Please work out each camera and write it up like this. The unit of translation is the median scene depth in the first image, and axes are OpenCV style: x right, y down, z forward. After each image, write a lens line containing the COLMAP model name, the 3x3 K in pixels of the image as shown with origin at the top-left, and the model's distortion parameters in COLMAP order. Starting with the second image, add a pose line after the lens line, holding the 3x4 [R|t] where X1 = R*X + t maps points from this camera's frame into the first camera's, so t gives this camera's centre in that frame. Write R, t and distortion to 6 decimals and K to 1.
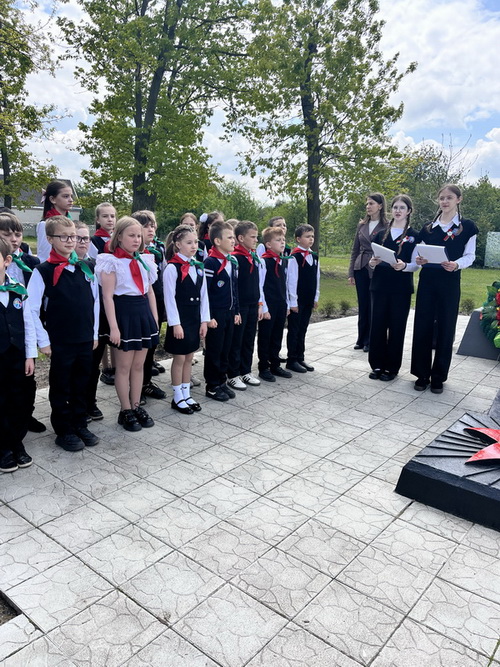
lens RADIAL K [[517.4, 0, 245.4], [0, 517.4, 332.2], [0, 0, 1]] dist [0.077742, -0.104486]
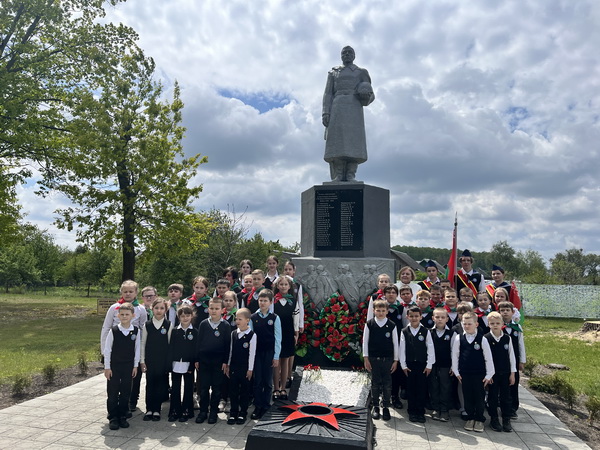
lens RADIAL K [[465.5, 0, 300.0], [0, 465.5, 225.0], [0, 0, 1]] dist [0.077742, -0.104486]
pose [[0.871454, 0.044297, 0.488473, -0.058191], [0.098412, 0.959869, -0.262615, 0.004888], [-0.480503, 0.276928, 0.832122, -0.093794]]
